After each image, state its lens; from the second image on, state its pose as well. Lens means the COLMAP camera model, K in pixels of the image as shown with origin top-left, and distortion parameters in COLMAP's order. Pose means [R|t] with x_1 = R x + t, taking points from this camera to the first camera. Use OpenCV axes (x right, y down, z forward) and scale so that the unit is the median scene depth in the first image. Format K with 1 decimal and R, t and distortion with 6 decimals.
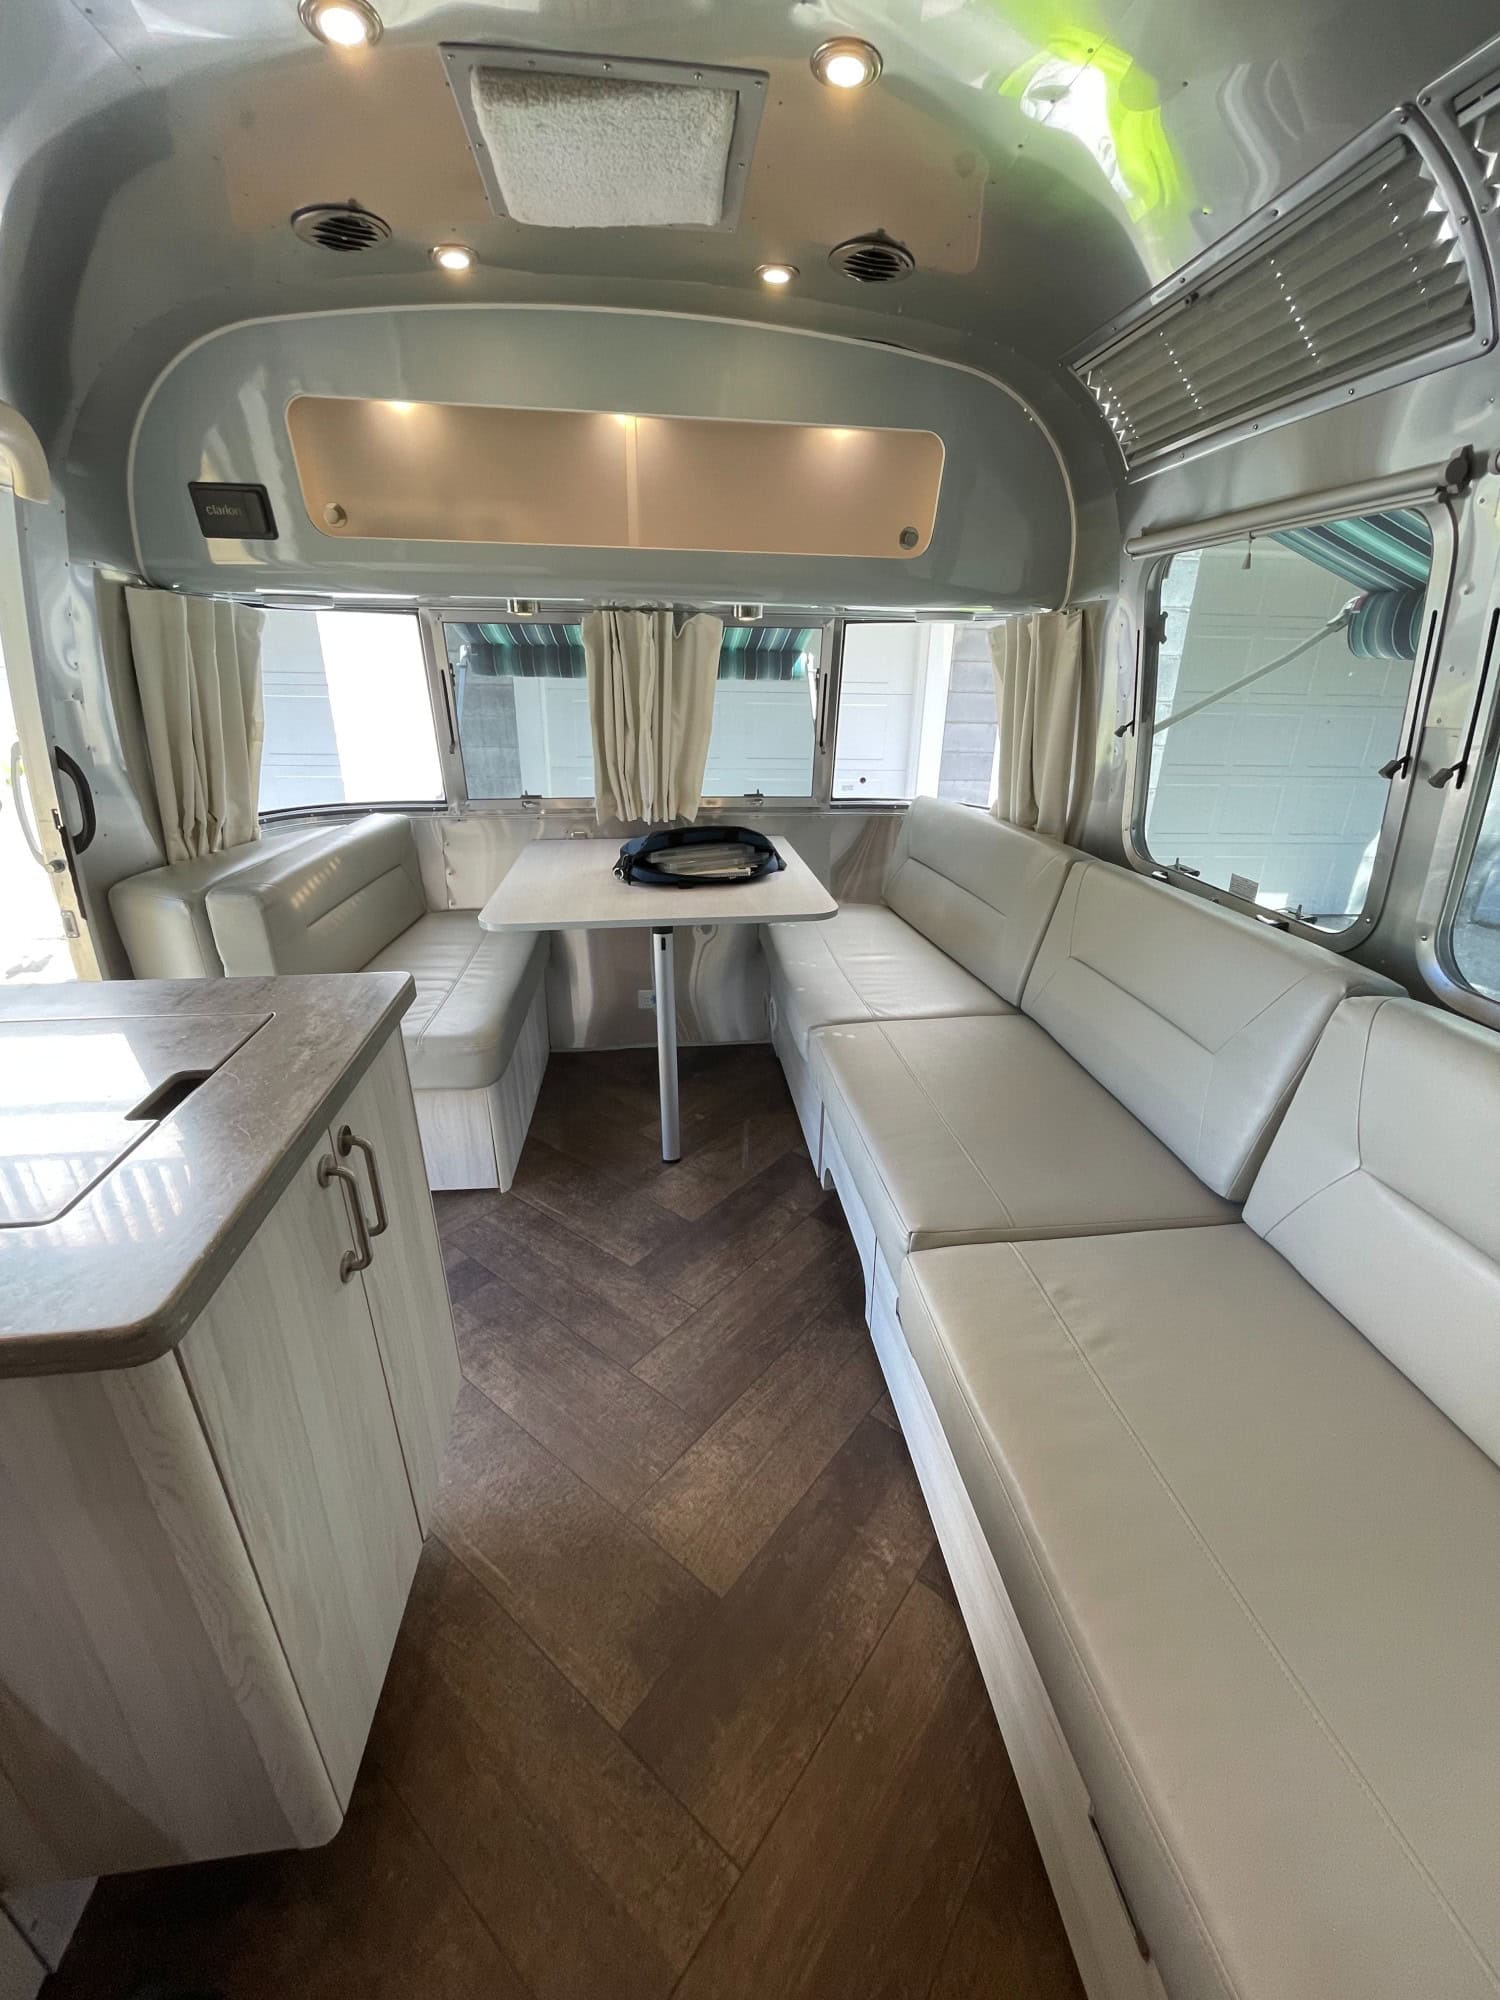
lens RADIAL K [[801.3, 0, 756.5], [0, 801.3, 1002.1], [0, 0, 1]] dist [-0.007586, 0.000734]
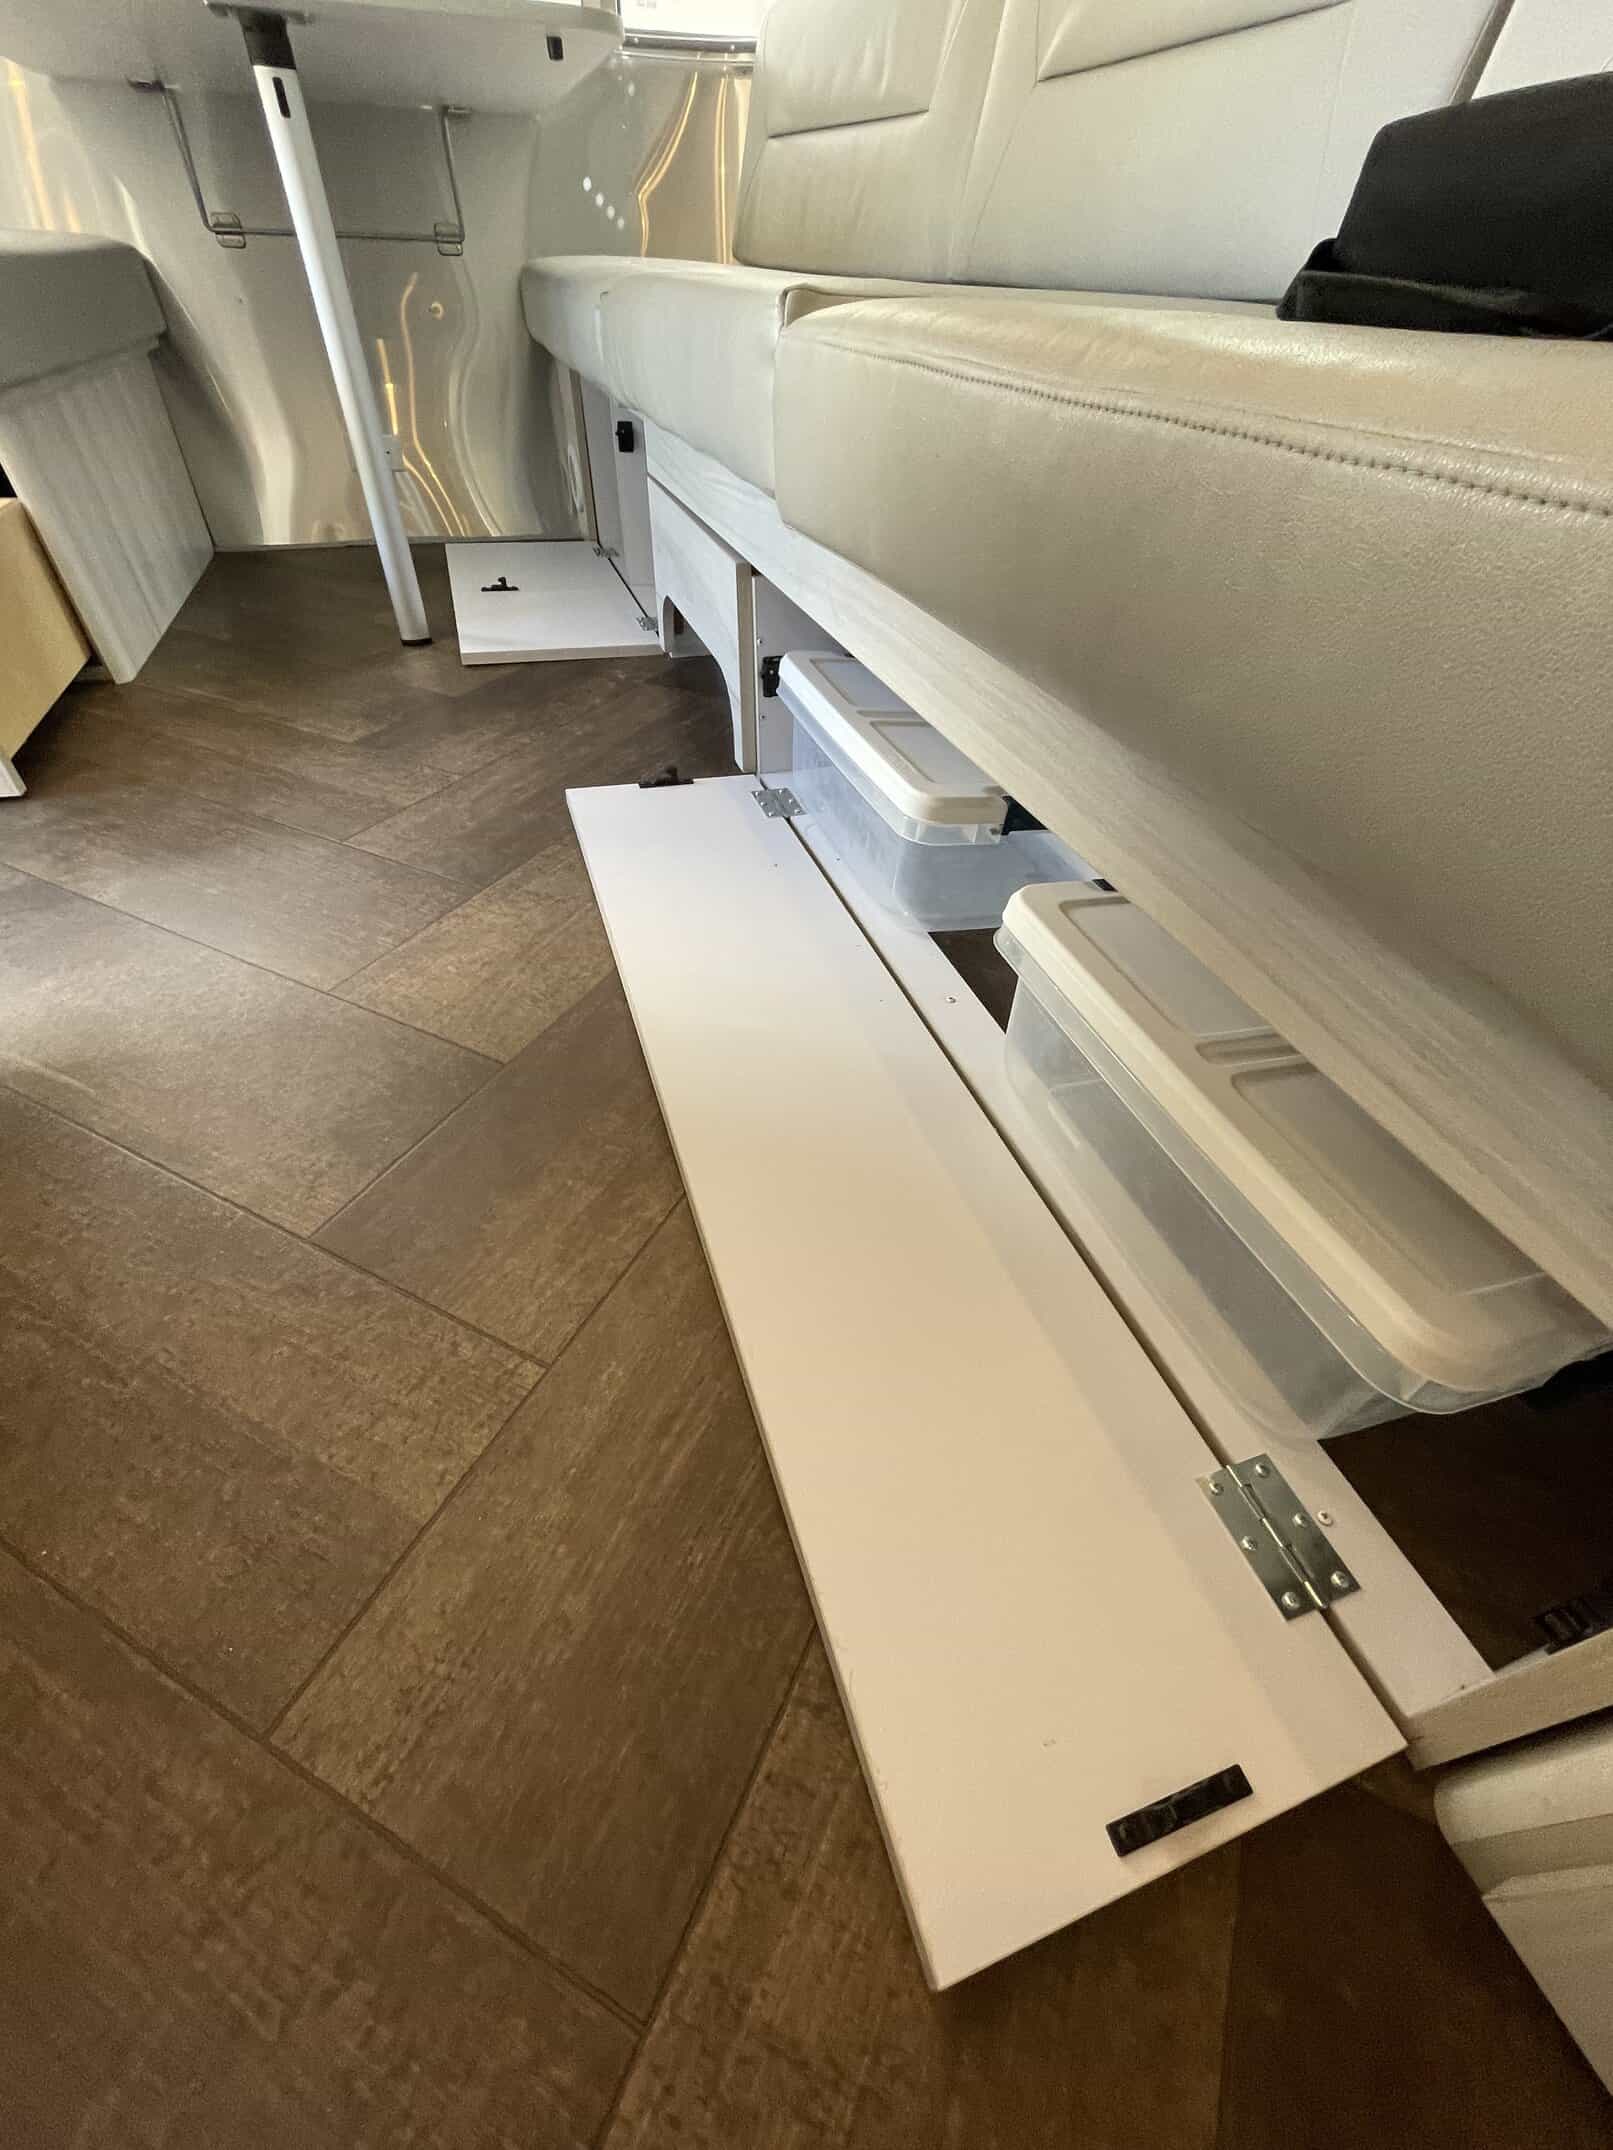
lens RADIAL K [[861.3, 0, 811.7], [0, 861.3, 1077.8], [0, 0, 1]] dist [-0.007586, 0.000734]
pose [[0.976733, -0.129207, 0.171169, 0.039423], [0.059434, 0.929957, 0.362832, 0.336920], [-0.206060, -0.344217, 0.915999, 0.235285]]
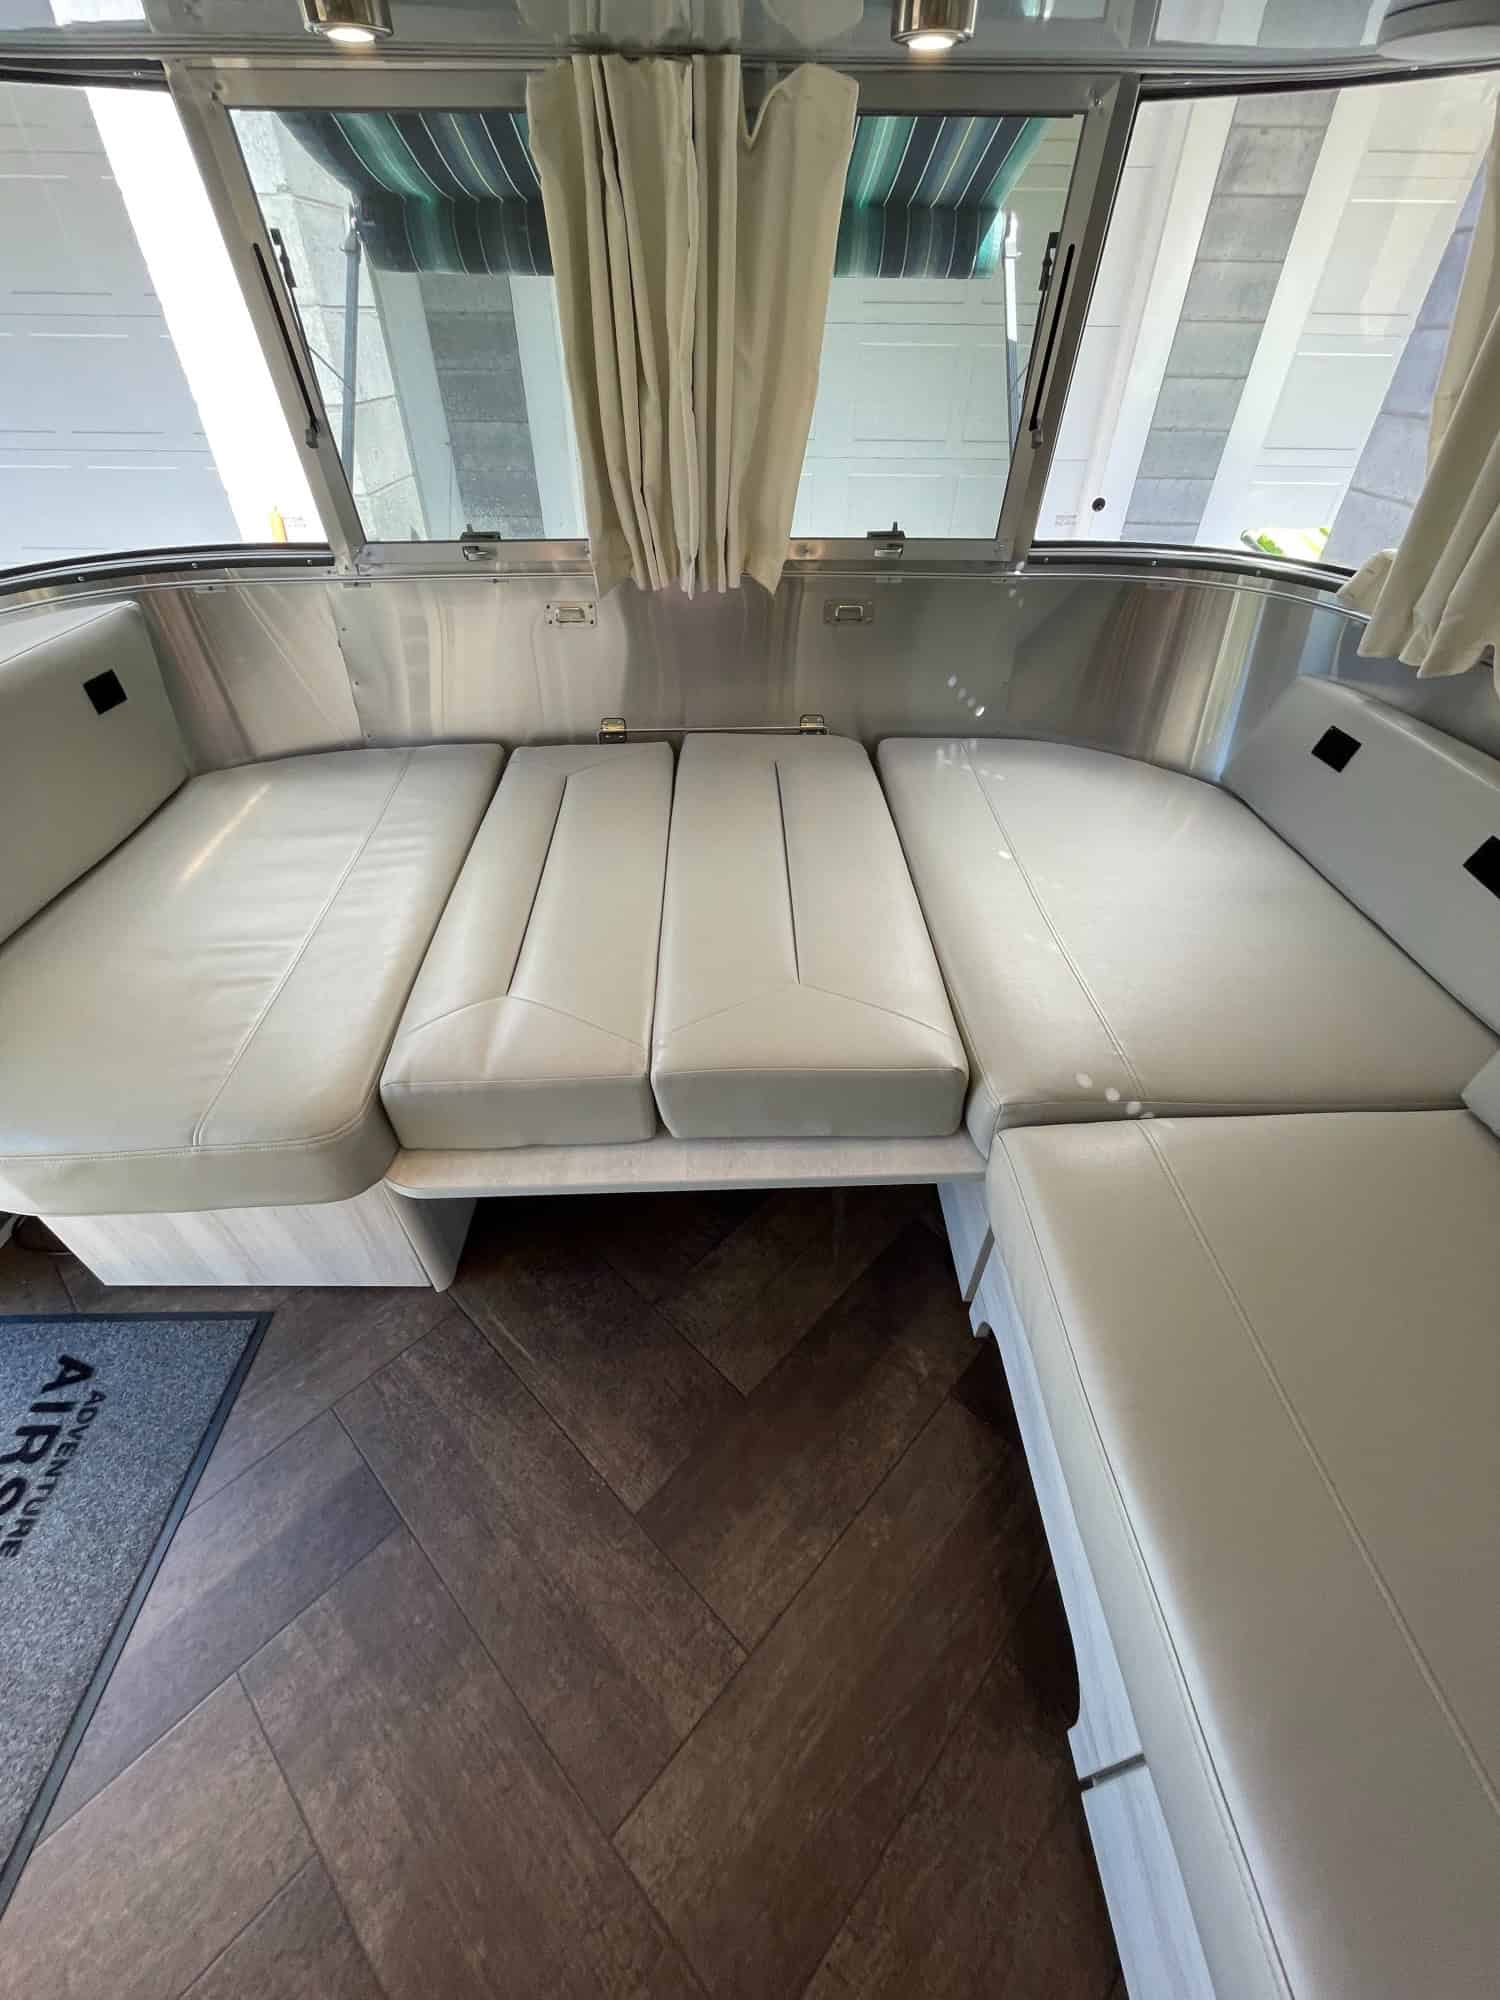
lens RADIAL K [[801.3, 0, 757.4], [0, 801.3, 995.0], [0, 0, 1]] dist [-0.007586, 0.000734]
pose [[0.995358, 0.056118, -0.078189, -0.044627], [-0.028600, 0.948177, 0.316454, -0.192410], [0.091896, -0.312748, 0.945380, 0.563390]]
